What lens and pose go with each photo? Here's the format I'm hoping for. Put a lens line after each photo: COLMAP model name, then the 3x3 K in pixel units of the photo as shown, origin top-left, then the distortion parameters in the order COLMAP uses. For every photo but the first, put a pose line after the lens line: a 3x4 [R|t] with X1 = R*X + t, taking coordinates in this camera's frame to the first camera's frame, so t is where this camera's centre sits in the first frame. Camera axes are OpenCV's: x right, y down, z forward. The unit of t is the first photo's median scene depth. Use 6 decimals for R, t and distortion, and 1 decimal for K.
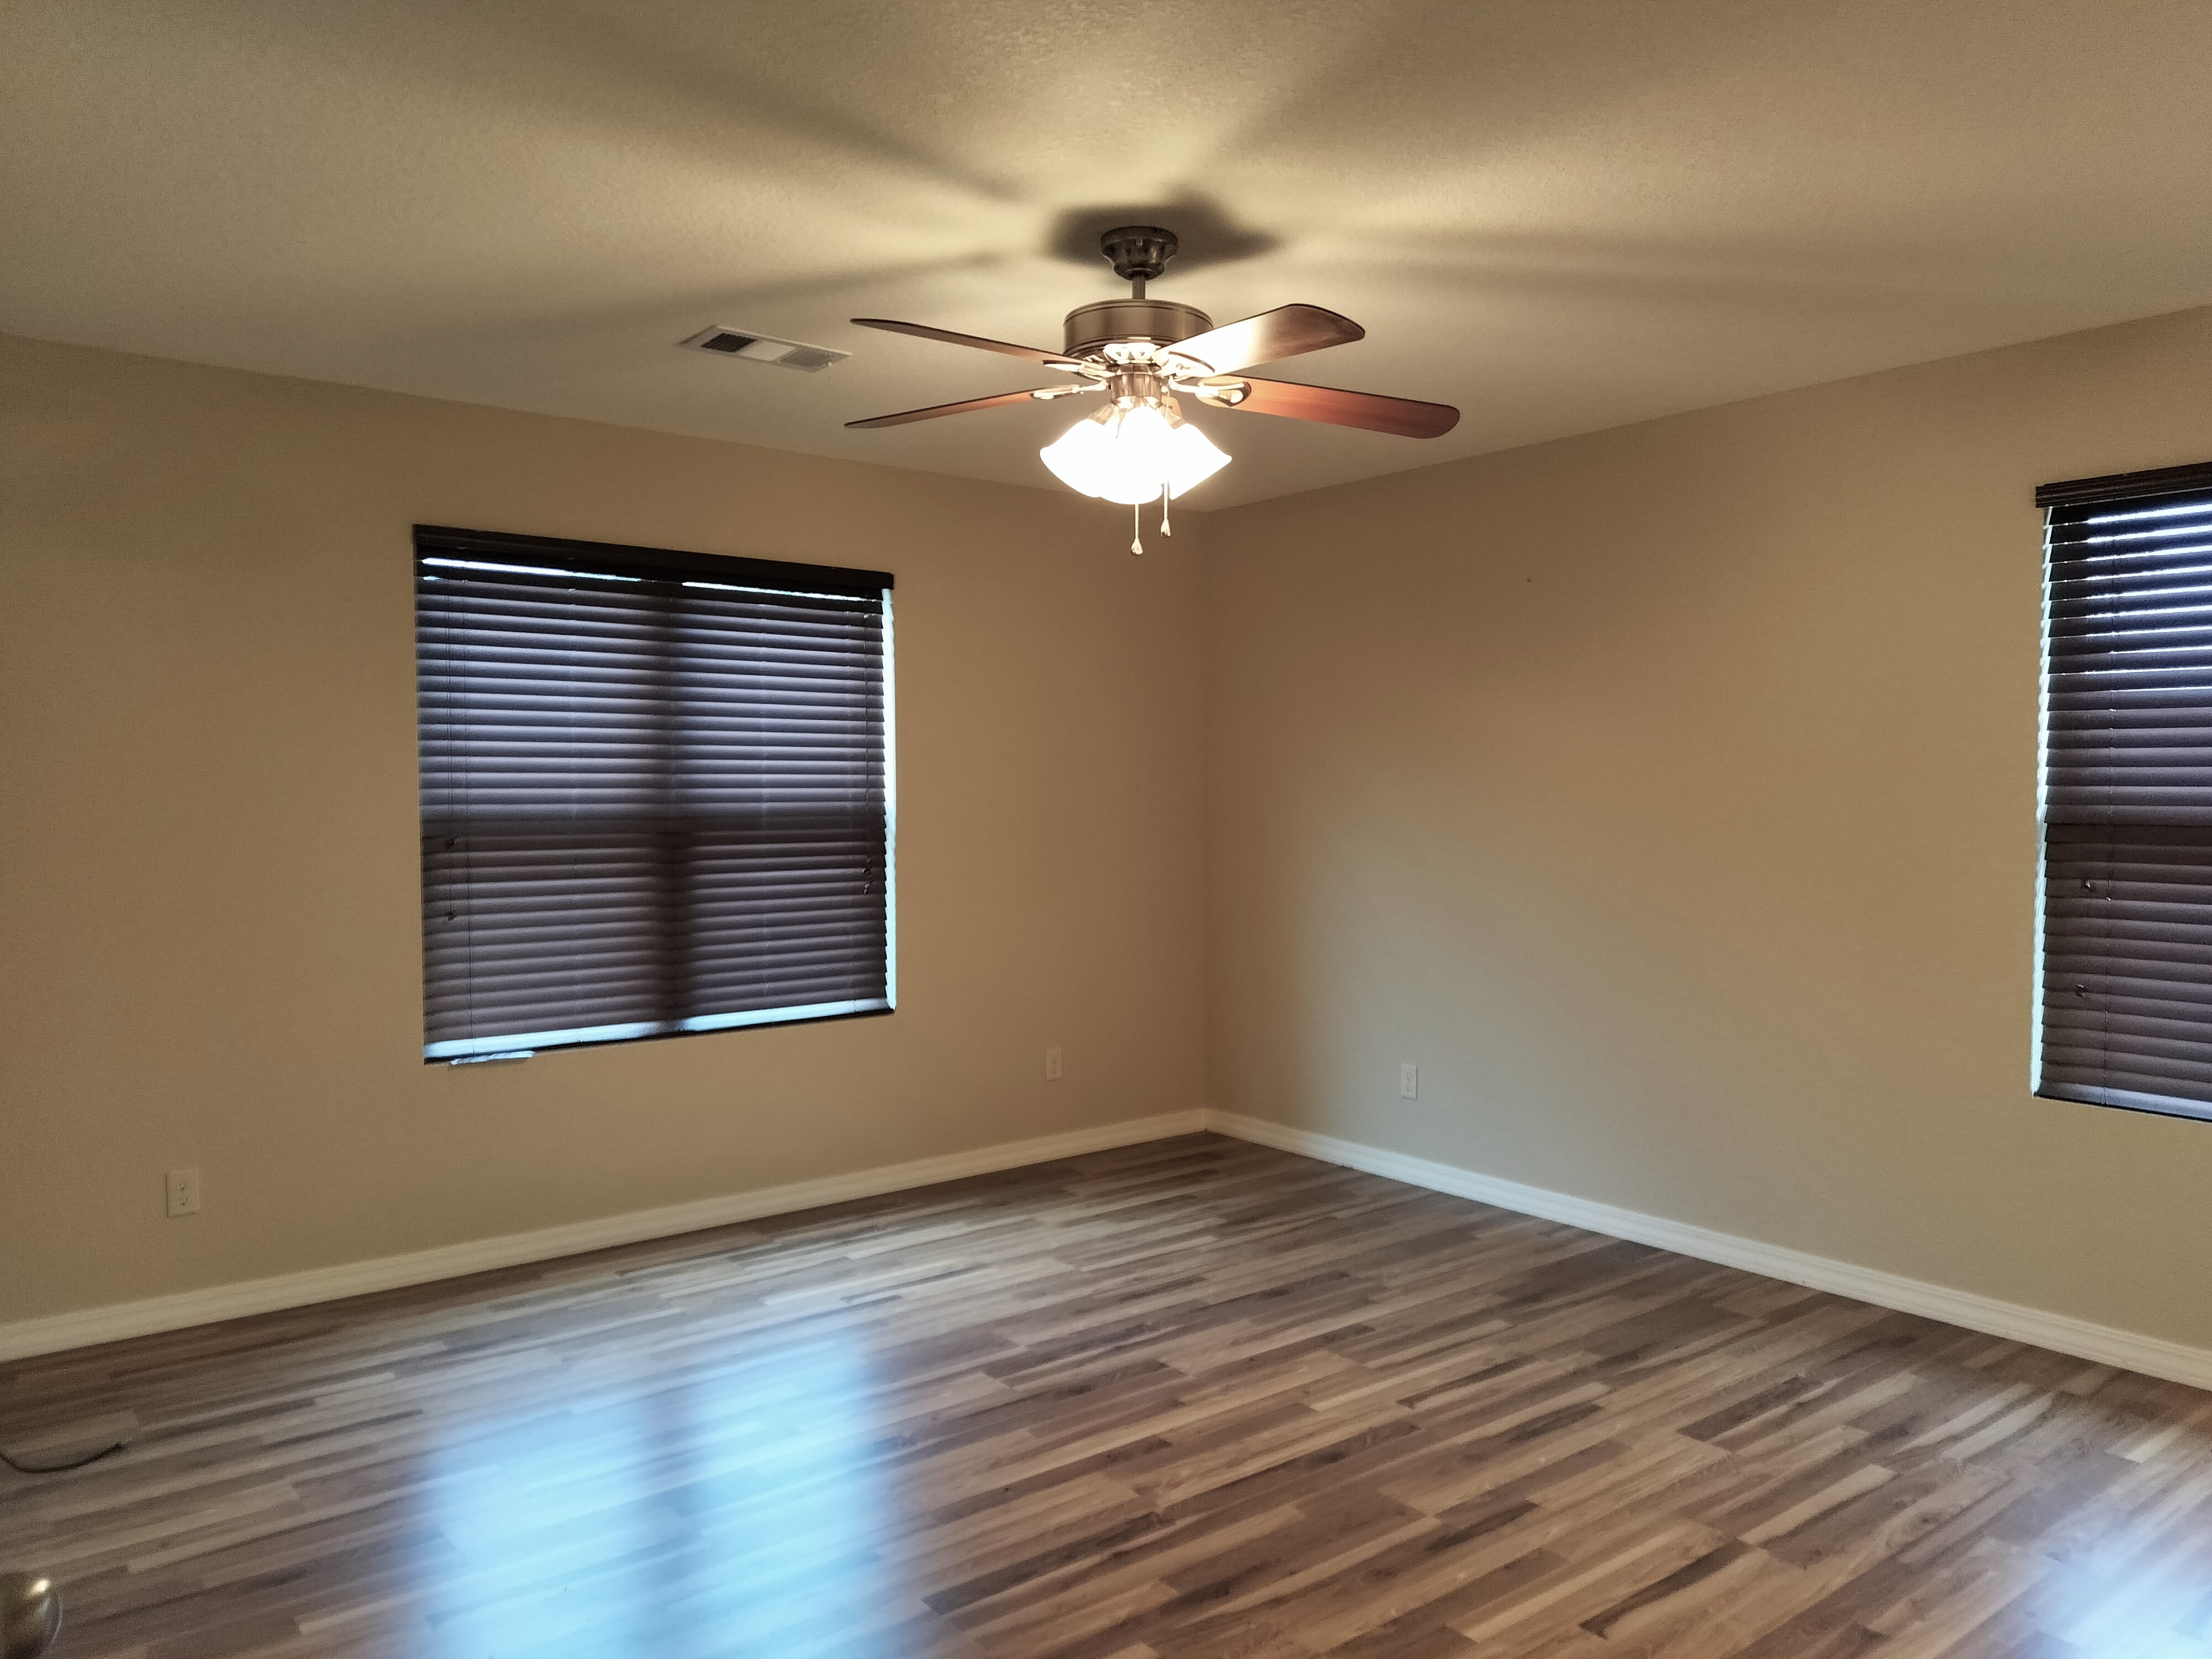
lens RADIAL K [[1578.2, 0, 1106.0], [0, 1578.2, 829.5], [0, 0, 1]] dist [0.063077, -0.089949]
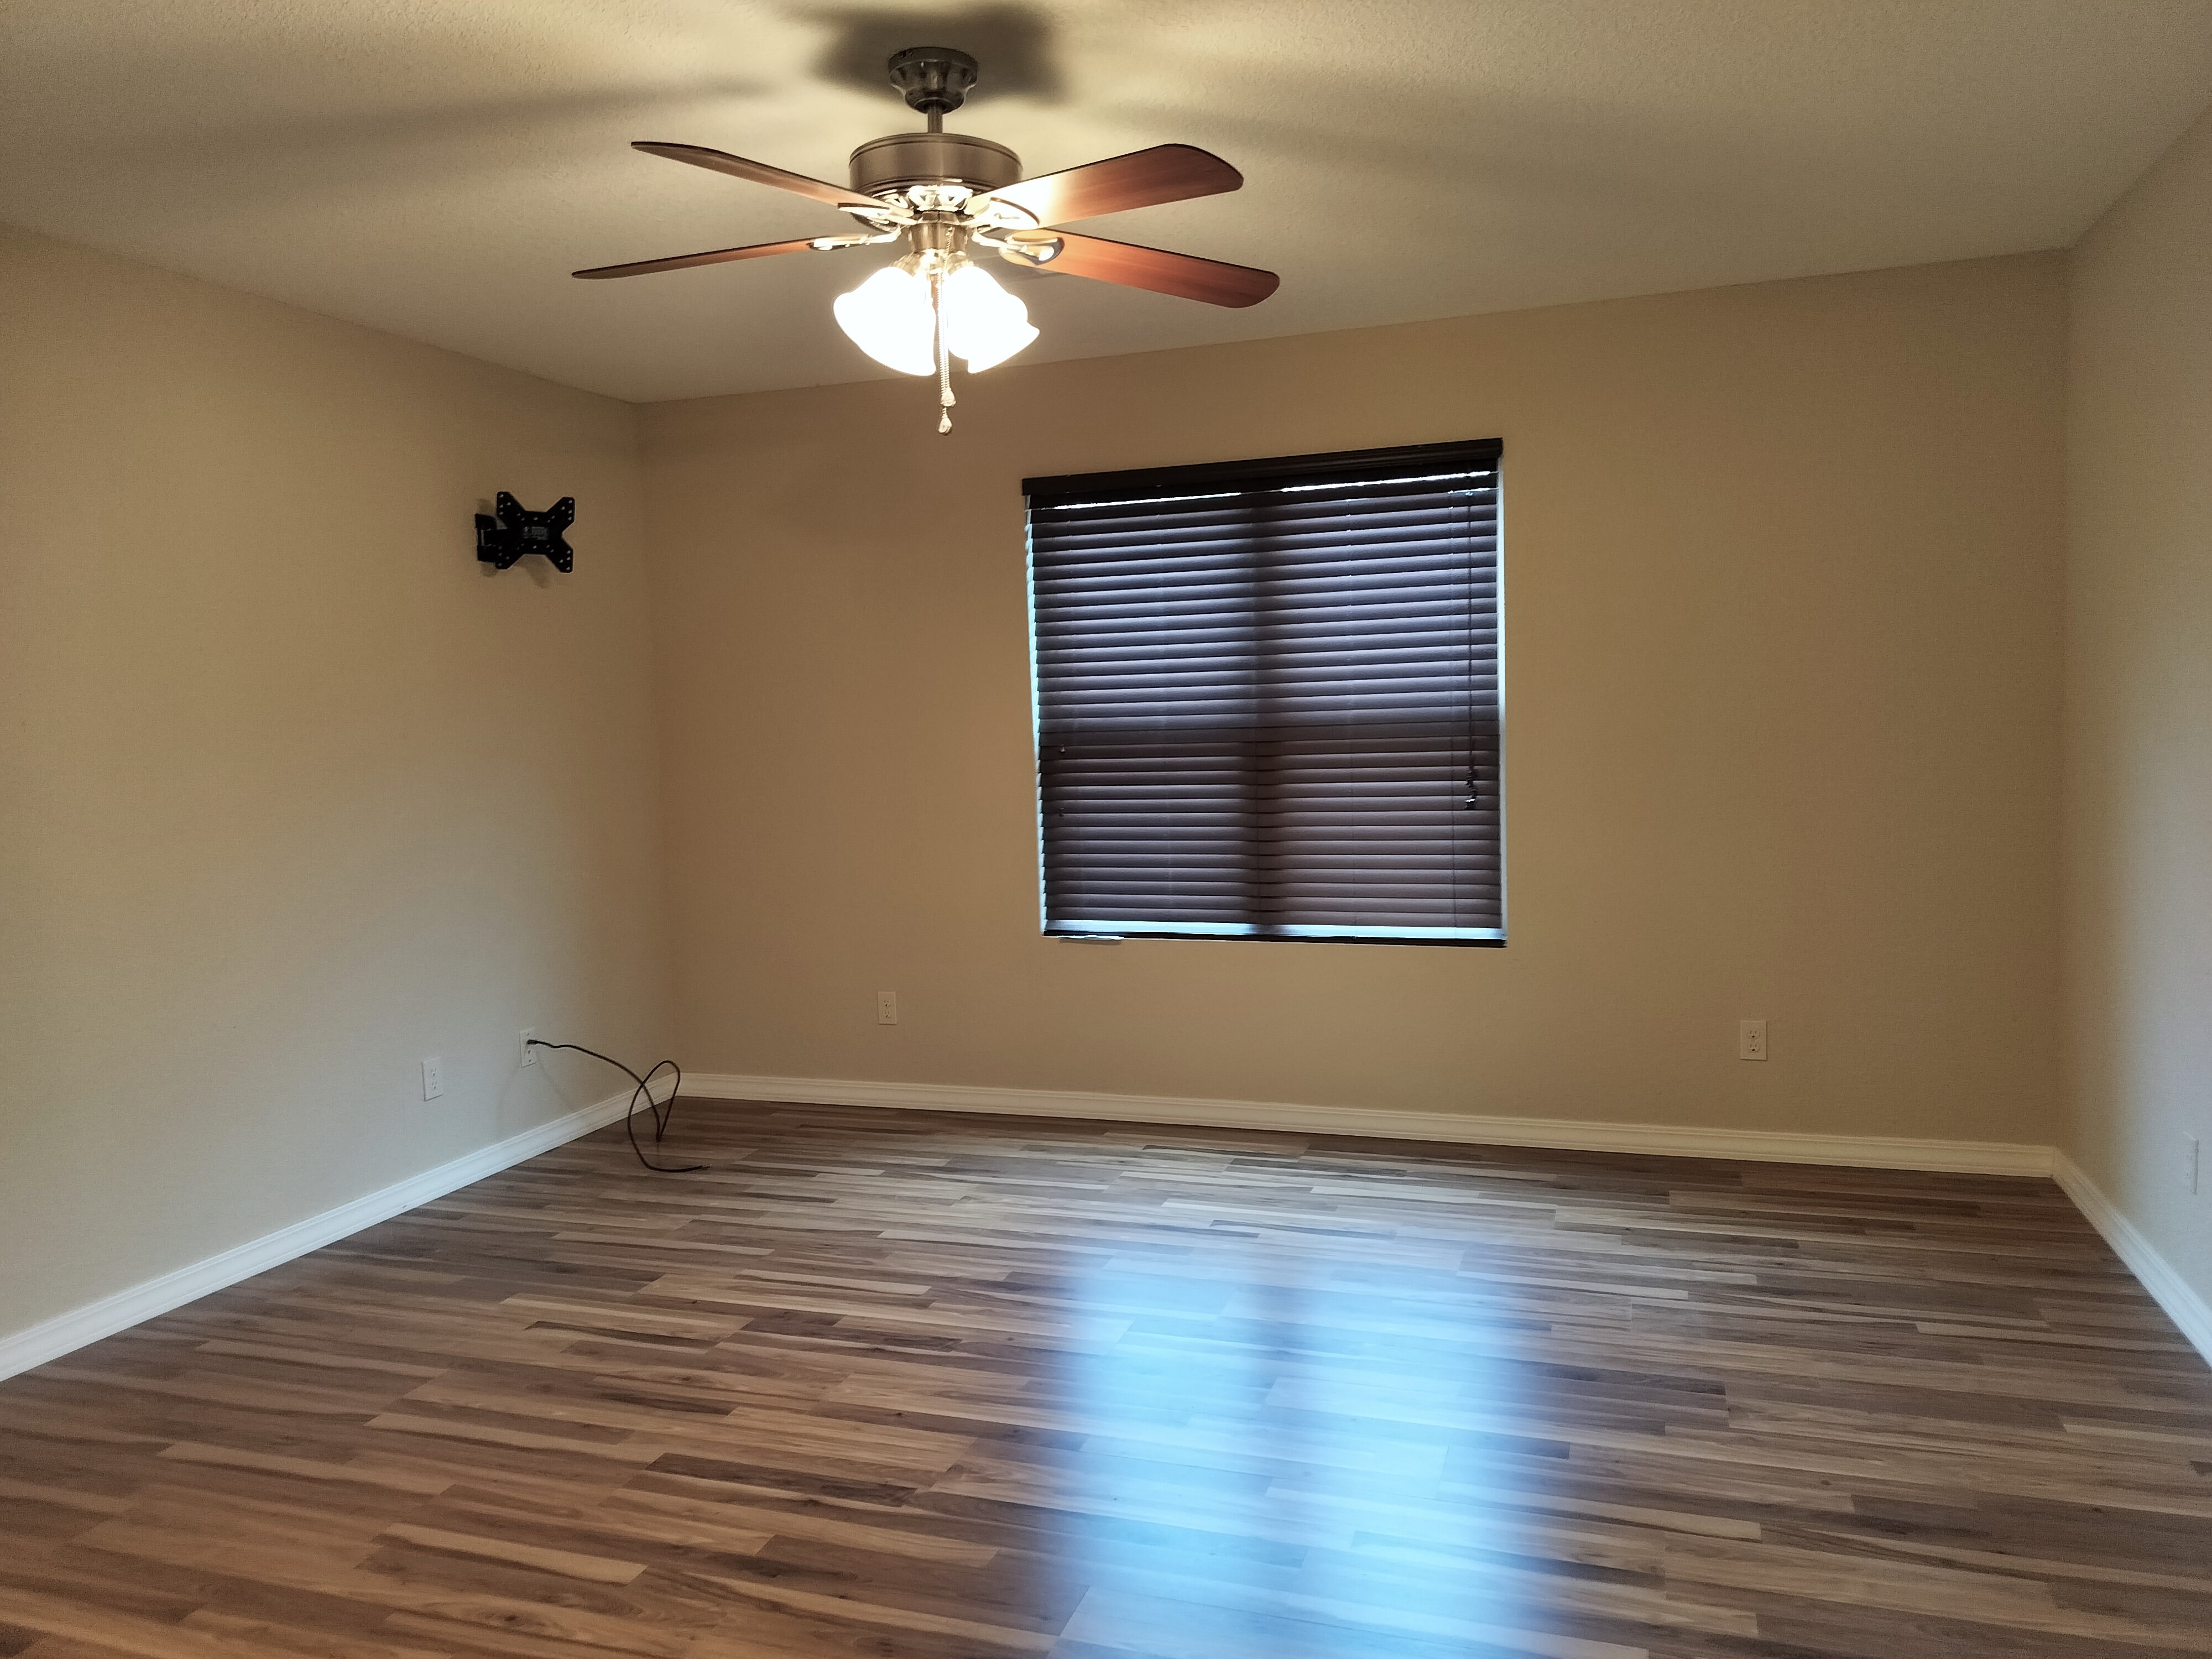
lens RADIAL K [[1548.3, 0, 1103.9], [0, 1548.3, 751.3], [0, 0, 1]] dist [0.053573, -0.053317]
pose [[0.552662, 0.017772, -0.833216, 0.554682], [0.000802, 0.999761, 0.021857, -0.015721], [0.833405, -0.012748, 0.552515, 0.387115]]
